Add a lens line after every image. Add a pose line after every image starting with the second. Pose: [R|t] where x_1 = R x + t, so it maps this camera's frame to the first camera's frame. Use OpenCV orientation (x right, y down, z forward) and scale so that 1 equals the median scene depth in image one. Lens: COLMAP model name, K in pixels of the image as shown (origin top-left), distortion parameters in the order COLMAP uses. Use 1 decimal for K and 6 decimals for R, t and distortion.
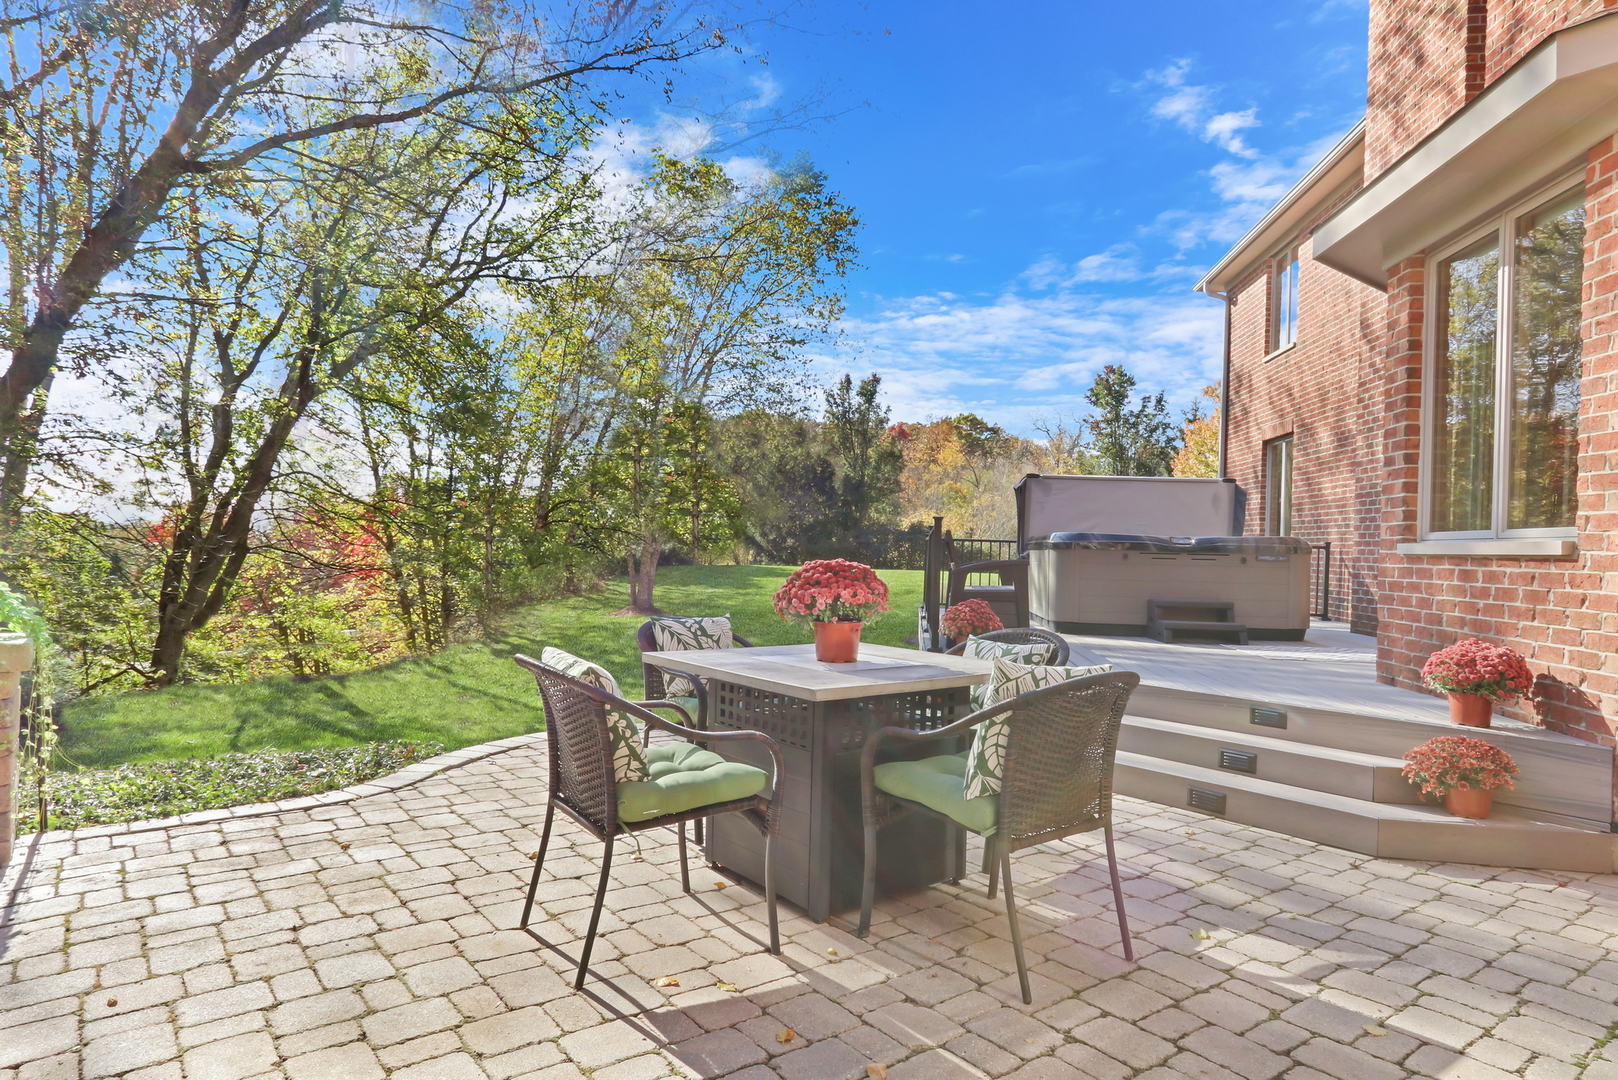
lens RADIAL K [[966.1, 0, 809.0], [0, 966.1, 540.0], [0, 0, 1]] dist [-0.004481, -0.000562]
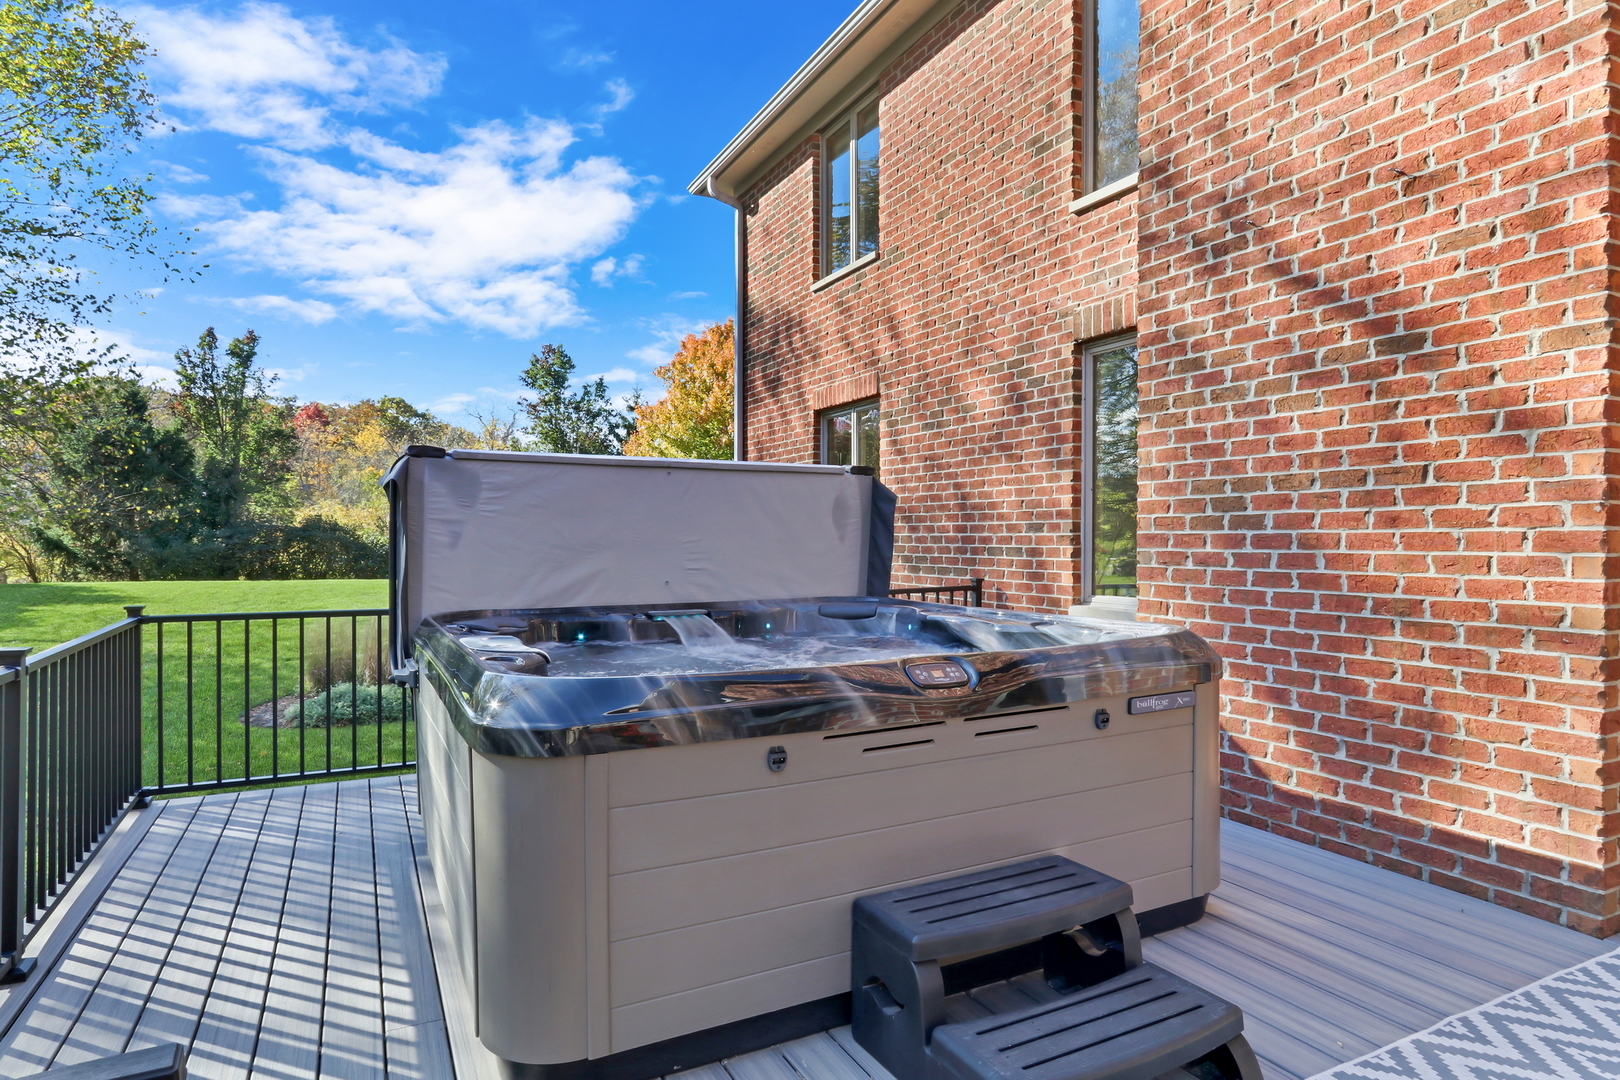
lens RADIAL K [[871.6, 0, 810.4], [0, 871.6, 551.2], [0, 0, 1]] dist [-0.011503, 0.001892]
pose [[0.824557, -0.037522, 0.564533, 0.040921], [0.019415, 0.999087, 0.038048, -0.009514], [-0.565446, -0.020412, 0.824533, 0.161224]]
